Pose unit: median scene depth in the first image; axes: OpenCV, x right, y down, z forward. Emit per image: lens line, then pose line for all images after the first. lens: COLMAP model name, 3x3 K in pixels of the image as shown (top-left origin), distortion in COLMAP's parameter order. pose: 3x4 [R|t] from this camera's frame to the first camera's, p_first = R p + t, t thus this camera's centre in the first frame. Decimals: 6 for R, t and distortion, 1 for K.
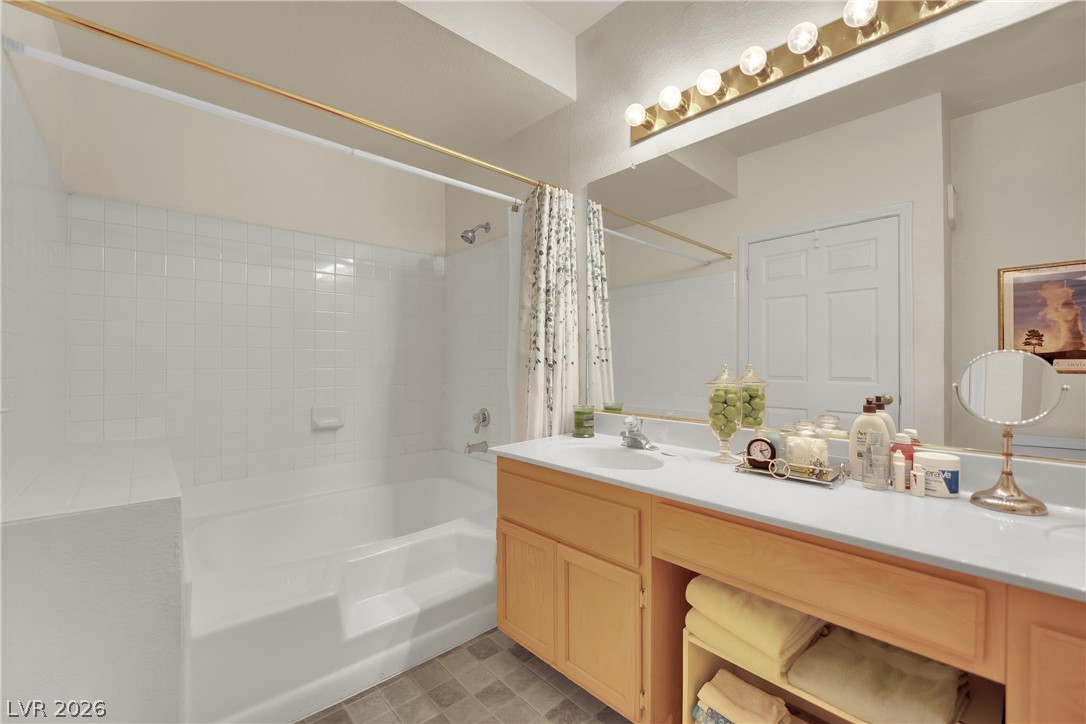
lens RADIAL K [[449.5, 0, 546.1], [0, 449.5, 358.5], [0, 0, 1]] dist [-0.019103, 0.000634]
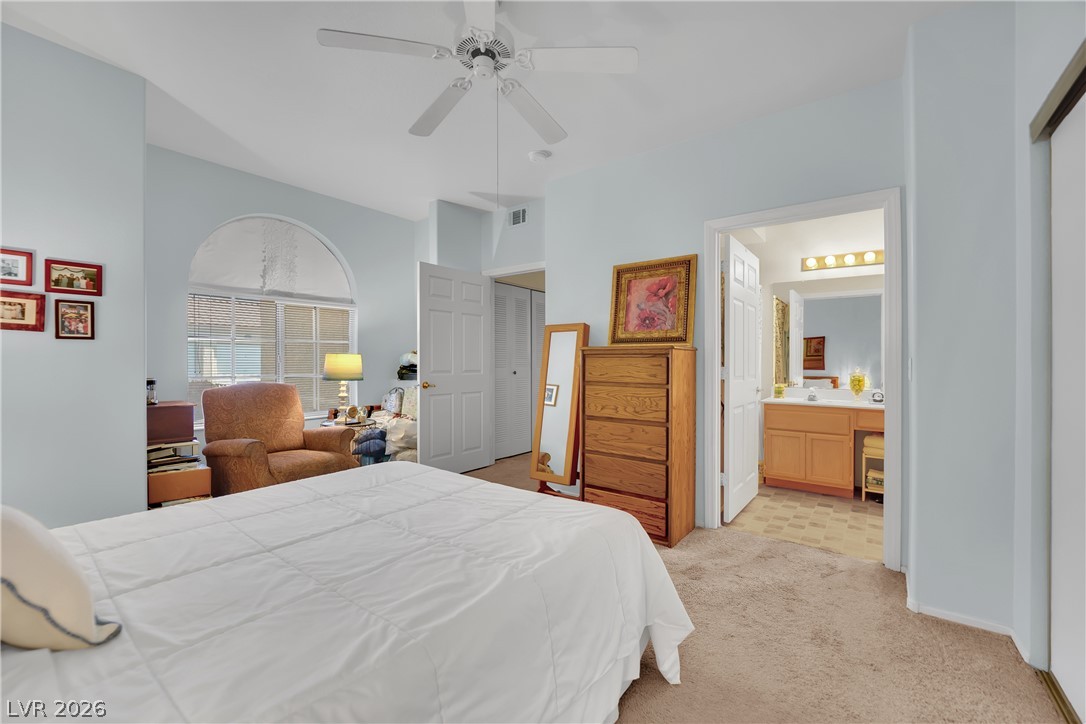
lens RADIAL K [[449.5, 0, 533.1], [0, 449.5, 361.8], [0, 0, 1]] dist [-0.019103, 0.000634]
pose [[0.976392, 0.010568, 0.215747, -2.362178], [-0.013444, 0.999839, 0.011867, -0.023925], [-0.215587, -0.014487, 0.976377, -1.366023]]
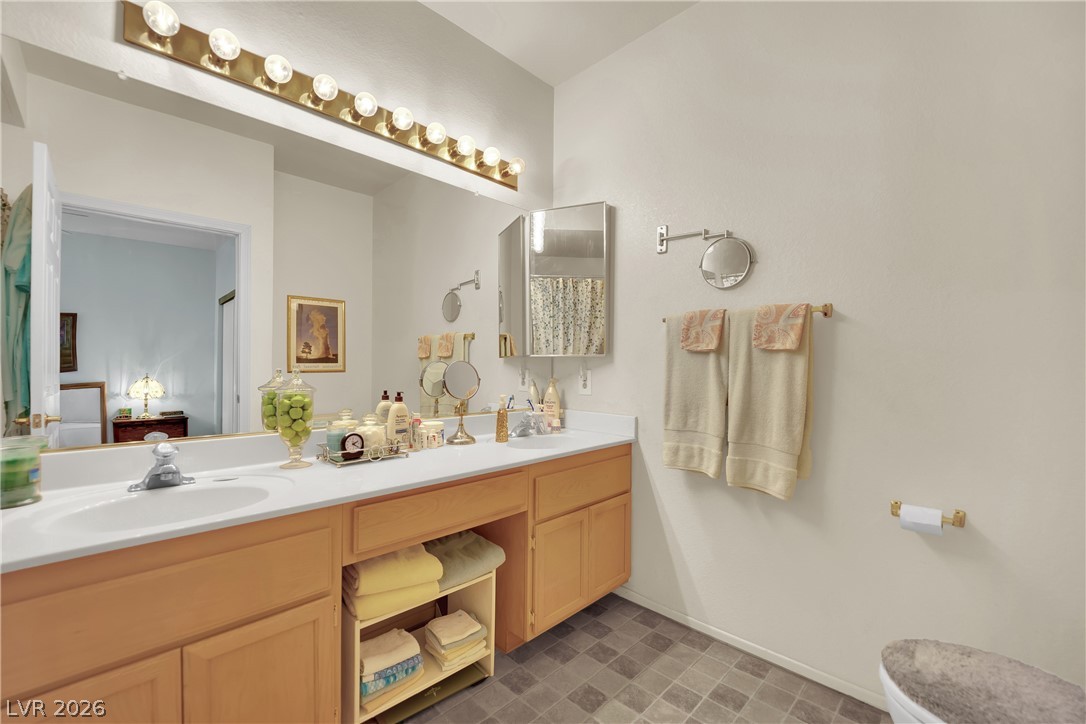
lens RADIAL K [[449.5, 0, 536.7], [0, 449.5, 368.6], [0, 0, 1]] dist [-0.019103, 0.000634]
pose [[-0.077960, -0.009996, 0.996906, -0.707546], [-0.016870, 0.999820, 0.008706, -0.007223], [-0.996814, -0.016139, -0.078114, 0.609306]]
